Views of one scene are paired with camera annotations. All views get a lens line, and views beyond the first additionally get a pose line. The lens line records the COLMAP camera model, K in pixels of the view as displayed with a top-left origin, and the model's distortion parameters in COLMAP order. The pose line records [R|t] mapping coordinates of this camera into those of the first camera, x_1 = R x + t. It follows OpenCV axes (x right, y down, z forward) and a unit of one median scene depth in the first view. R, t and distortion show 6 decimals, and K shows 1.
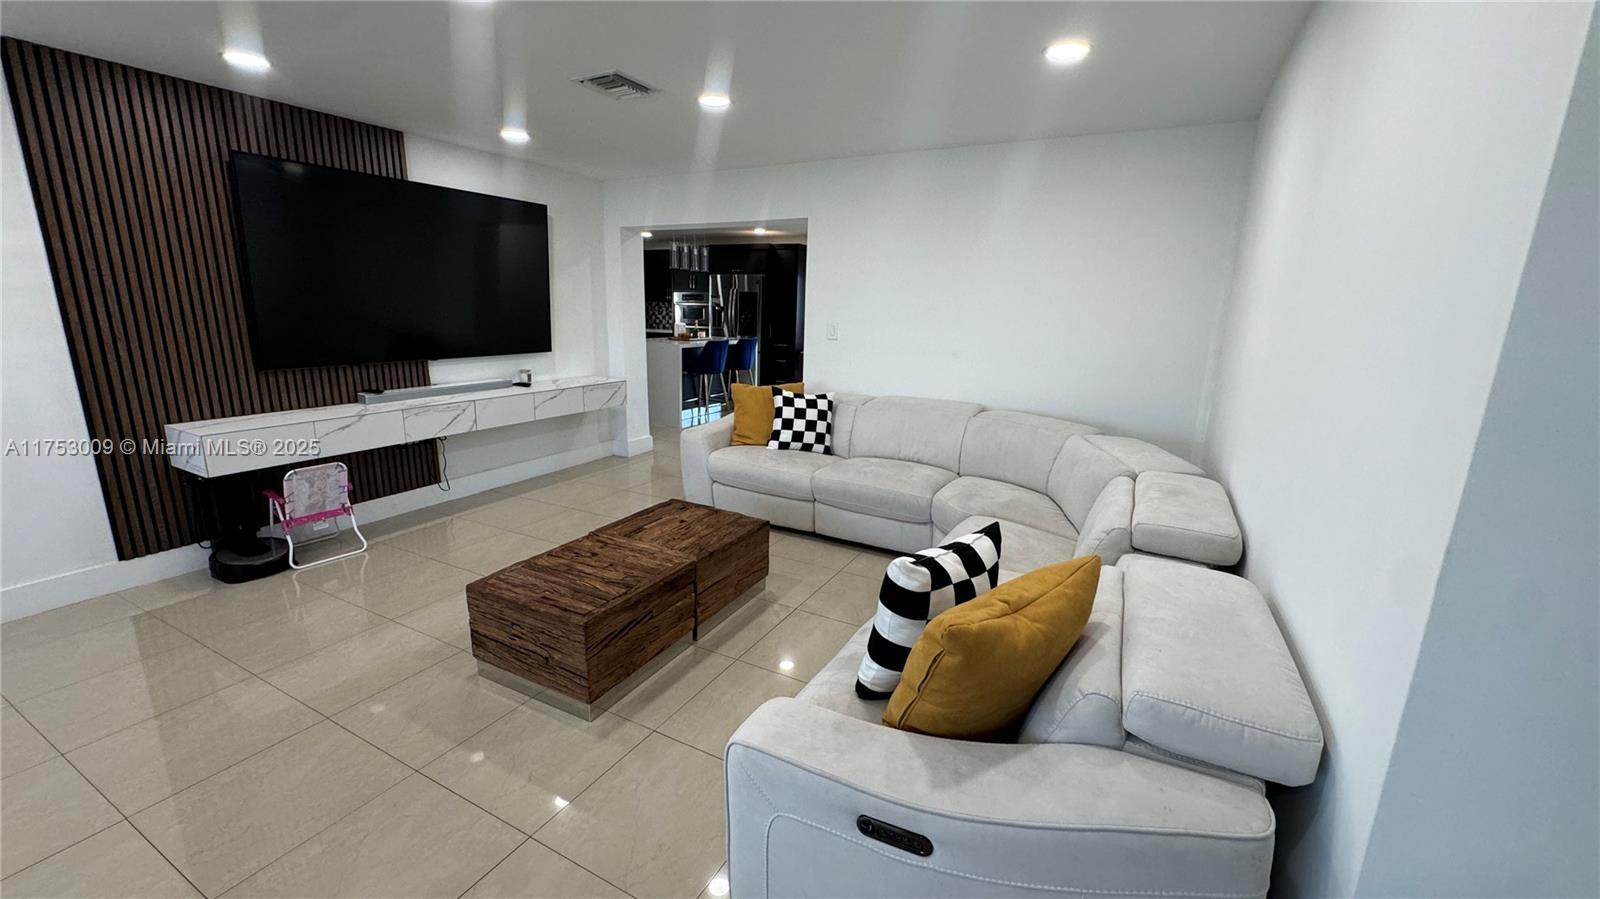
lens RADIAL K [[632.3, 0, 800.0], [0, 632.3, 449.5], [0, 0, 1]] dist [-0.008296, -0.000188]
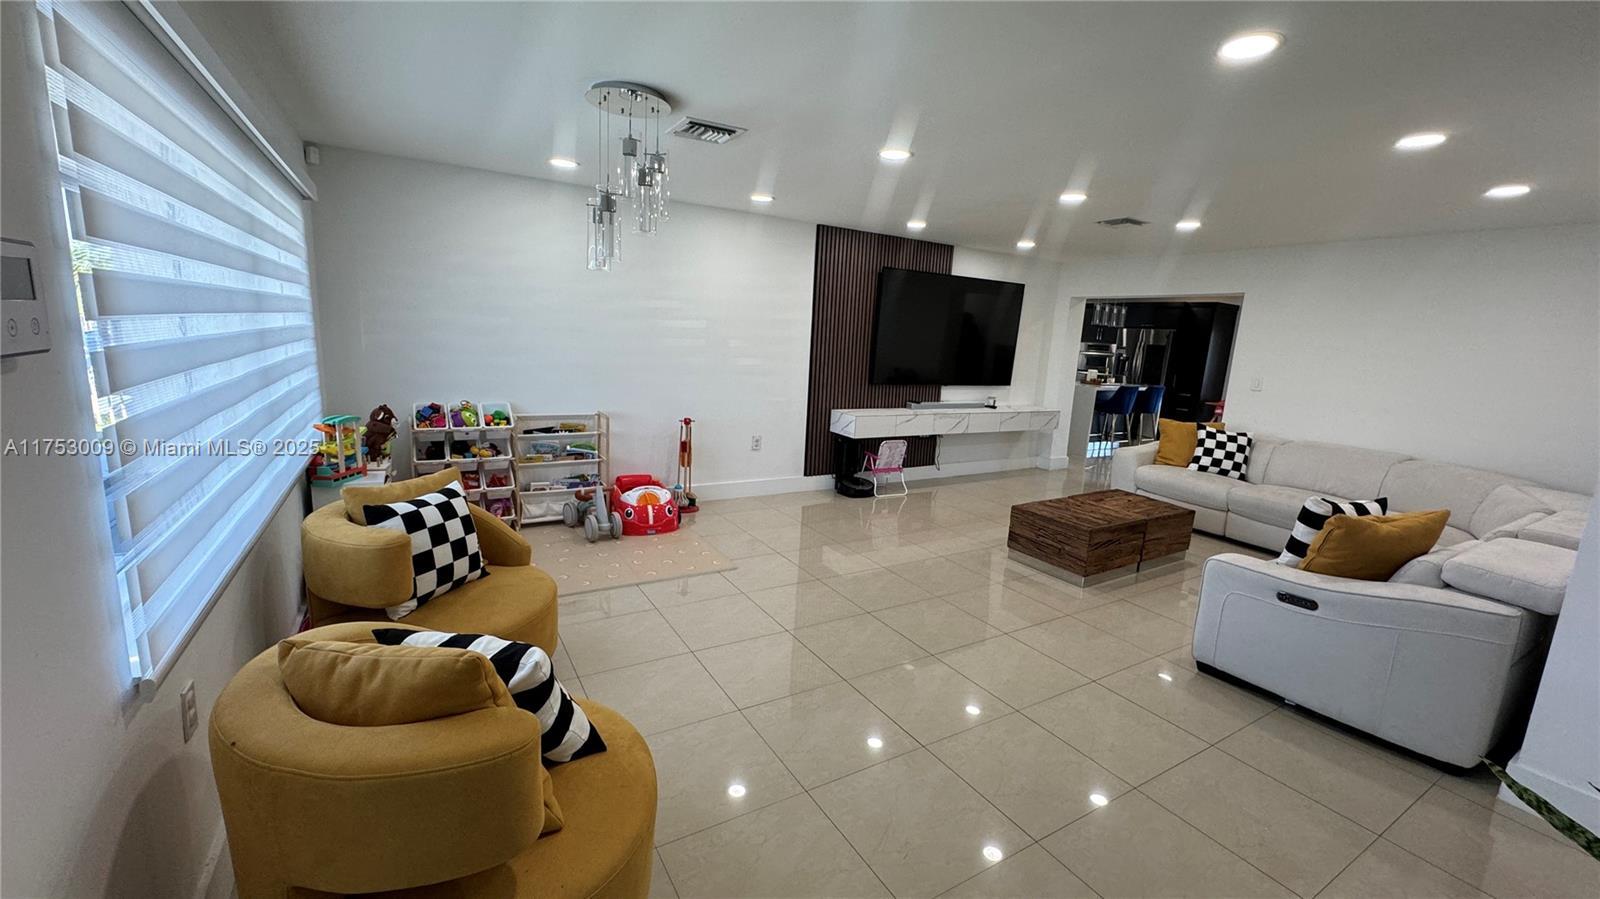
lens RADIAL K [[632.3, 0, 800.0], [0, 632.3, 449.5], [0, 0, 1]] dist [-0.008296, -0.000188]
pose [[0.855267, 0.113808, -0.505536, -0.082336], [-0.146611, 0.988868, -0.025420, 0.108353], [0.497015, 0.095858, 0.862431, -0.520921]]
